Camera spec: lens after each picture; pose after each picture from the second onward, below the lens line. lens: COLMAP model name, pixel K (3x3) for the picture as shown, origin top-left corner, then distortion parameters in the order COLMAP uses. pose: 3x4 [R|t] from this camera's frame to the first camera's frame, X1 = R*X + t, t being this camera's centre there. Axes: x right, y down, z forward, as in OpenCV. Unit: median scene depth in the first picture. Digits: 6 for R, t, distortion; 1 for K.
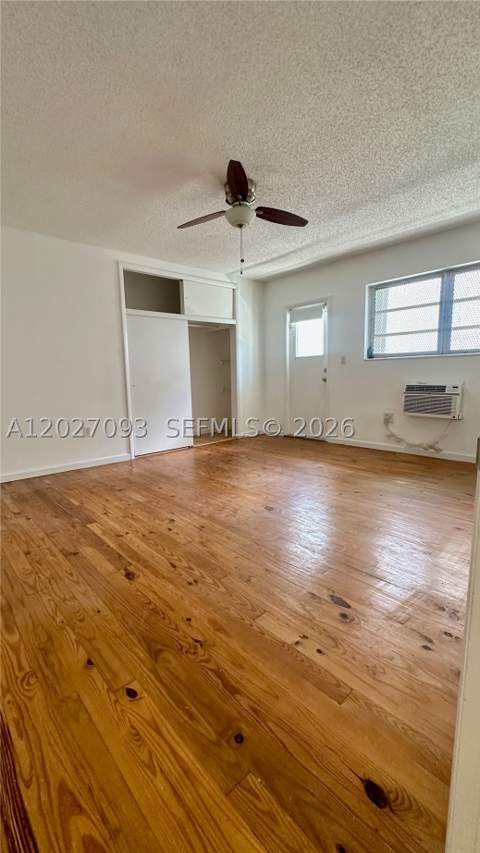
lens RADIAL K [[354.3, 0, 239.9], [0, 354.3, 424.9], [0, 0, 1]] dist [0.000282, 0.000033]
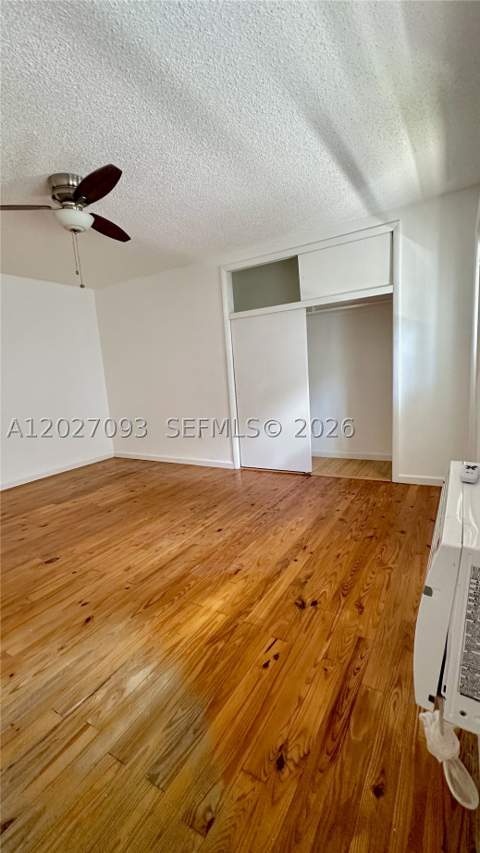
lens RADIAL K [[362.3, 0, 240.0], [0, 362.3, 426.5], [0, 0, 1]] dist [0.000742, 0.000042]
pose [[0.285489, 0.152051, -0.946243, 0.943318], [-0.071232, 0.987970, 0.137265, -0.236177], [0.955731, 0.028215, 0.292886, 1.073956]]
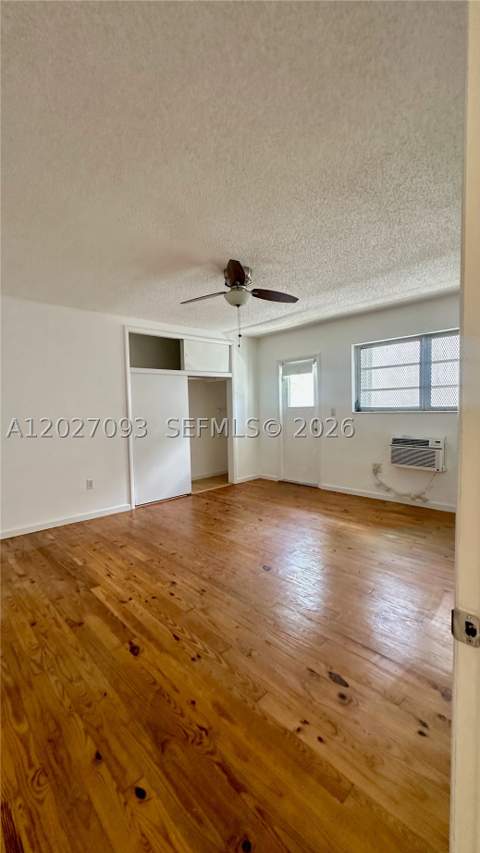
lens RADIAL K [[342.9, 0, 240.0], [0, 342.9, 426.5], [0, 0, 1]] dist [0.001865, 0.000178]
pose [[0.999835, -0.002879, 0.017941, -0.011650], [0.004438, 0.996154, -0.087505, -0.082474], [-0.017620, 0.087570, 0.996003, -0.036062]]
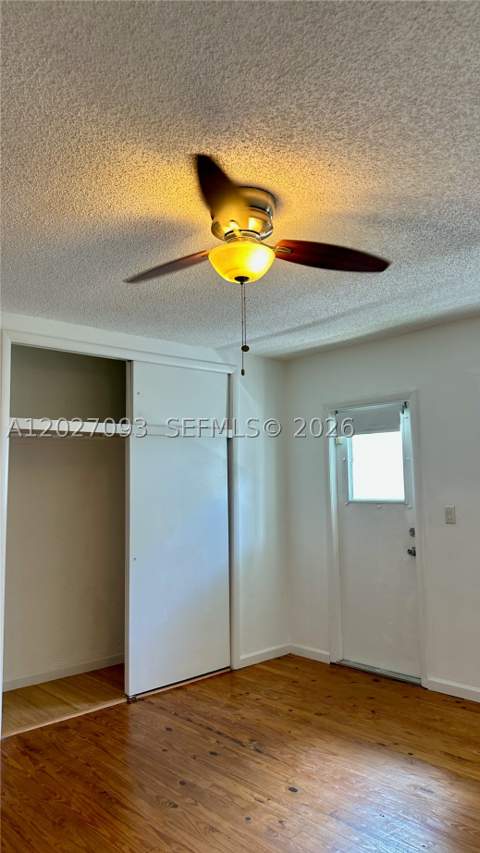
lens RADIAL K [[604.0, 0, 240.0], [0, 604.0, 426.5], [0, 0, 1]] dist [0.068024, -0.105717]
pose [[0.999954, 0.009251, -0.002471, 0.002879], [-0.009573, 0.971658, -0.236196, -0.166196], [0.000216, 0.236209, 0.971702, 0.243034]]
